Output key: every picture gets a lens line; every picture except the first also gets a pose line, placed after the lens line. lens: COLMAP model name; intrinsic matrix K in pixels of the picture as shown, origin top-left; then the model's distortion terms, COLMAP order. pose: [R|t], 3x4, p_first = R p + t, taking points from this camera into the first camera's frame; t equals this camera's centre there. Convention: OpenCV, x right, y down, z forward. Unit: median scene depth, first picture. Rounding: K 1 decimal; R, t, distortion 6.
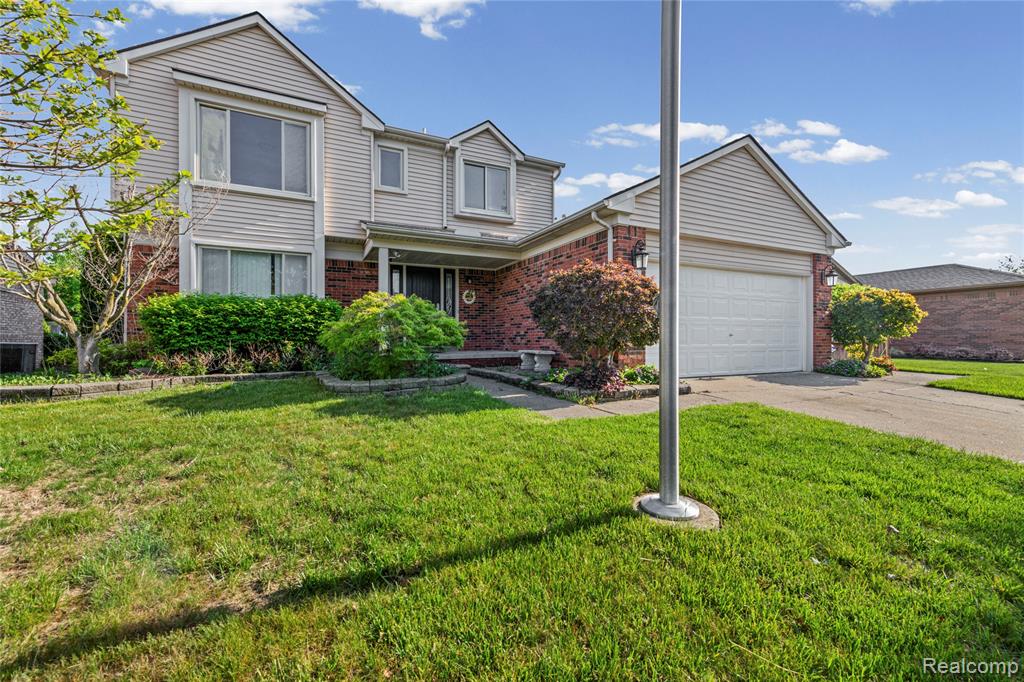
lens RADIAL K [[418.1, 0, 515.6], [0, 418.1, 340.0], [0, 0, 1]] dist [0.007965, -0.000060]
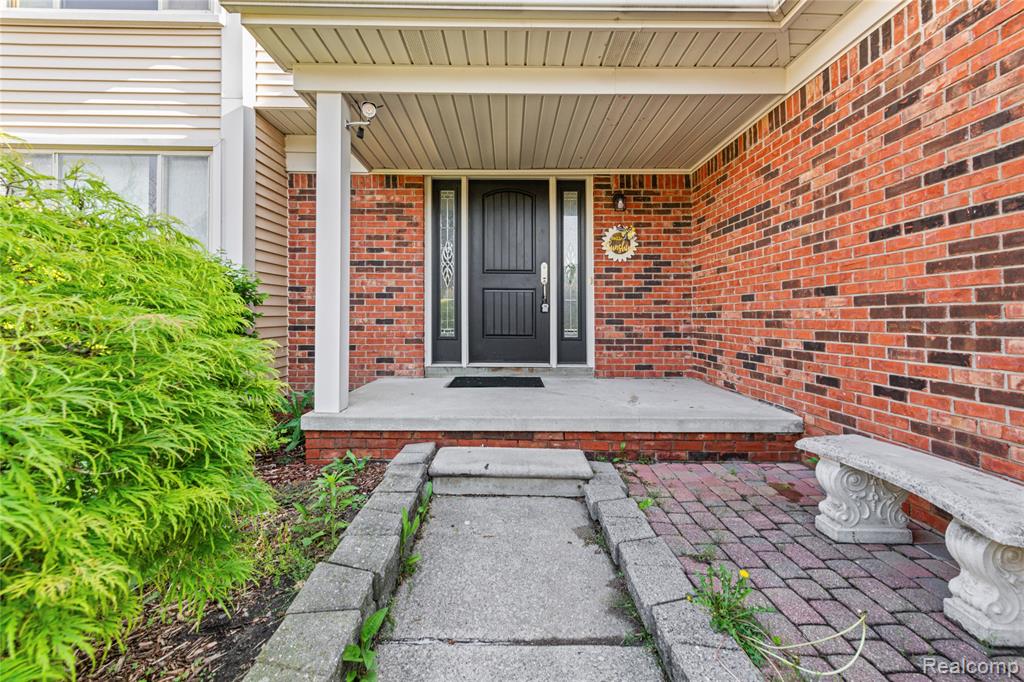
lens RADIAL K [[418.1, 0, 512.8], [0, 418.1, 310.0], [0, 0, 1]] dist [0.007965, -0.000060]
pose [[0.896774, -0.002803, -0.442480, -0.031239], [-0.007543, 0.999738, -0.021619, -0.036077], [0.442424, 0.022725, 0.896518, 0.713691]]
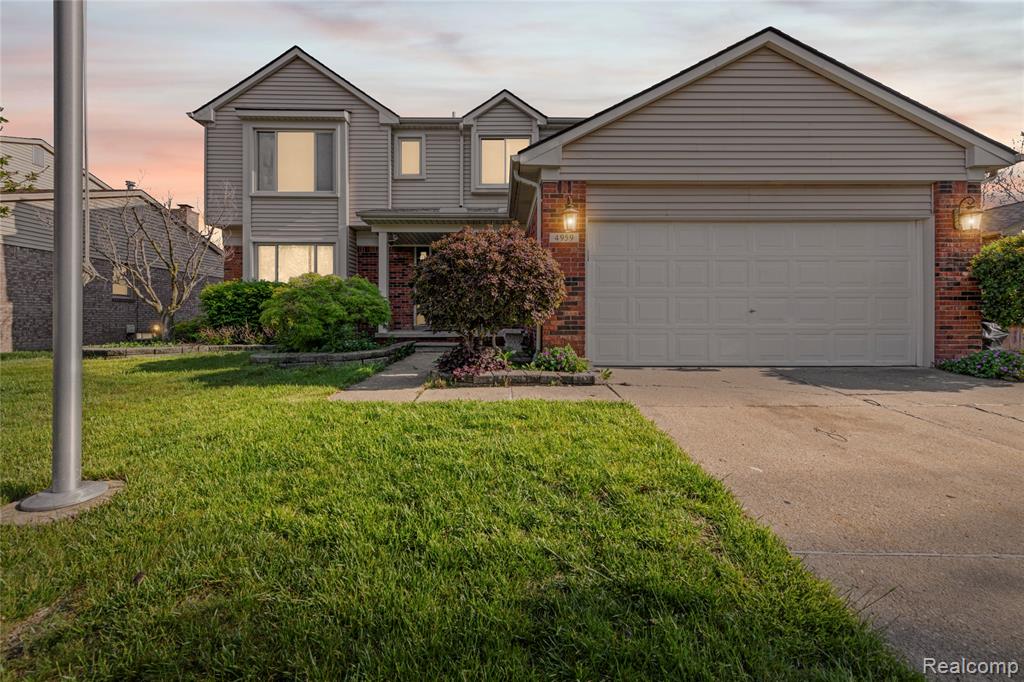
lens RADIAL K [[418.1, 0, 513.4], [0, 418.1, 322.0], [0, 0, 1]] dist [0.007965, -0.000060]
pose [[0.904486, 0.004904, -0.426475, 0.420495], [-0.002184, 0.999974, 0.006866, 0.002776], [0.426498, -0.005279, 0.904473, 0.155249]]
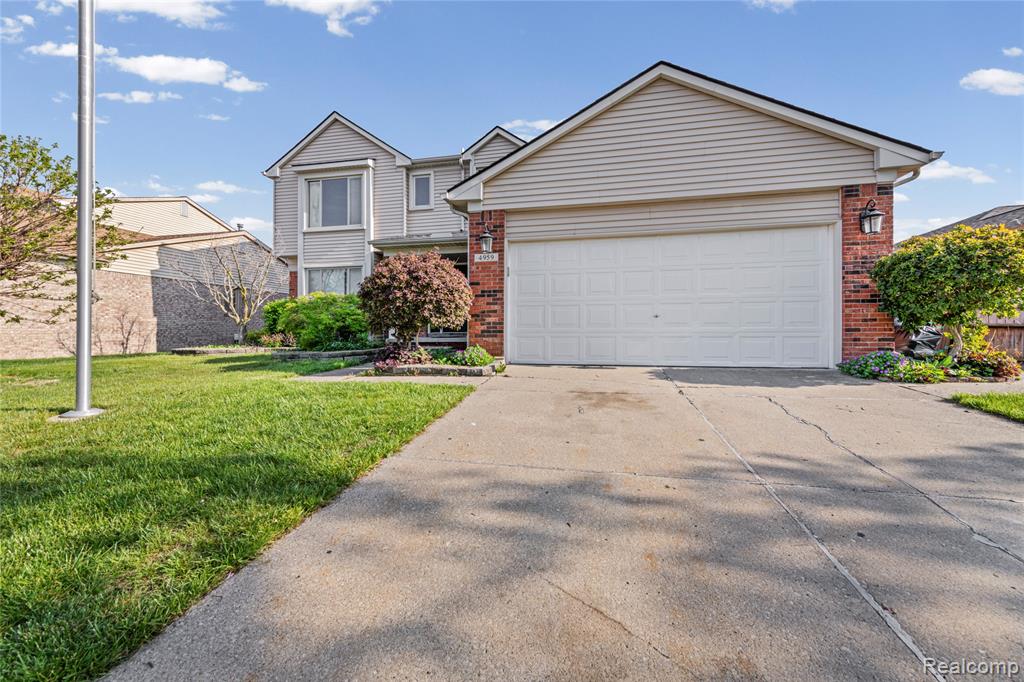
lens RADIAL K [[418.1, 0, 519.3], [0, 418.1, 330.1], [0, 0, 1]] dist [0.007965, -0.000060]
pose [[0.788478, -0.003457, -0.615054, 0.748985], [0.002789, 0.999994, -0.002045, 0.014935], [0.615057, -0.000103, 0.788483, 0.193744]]
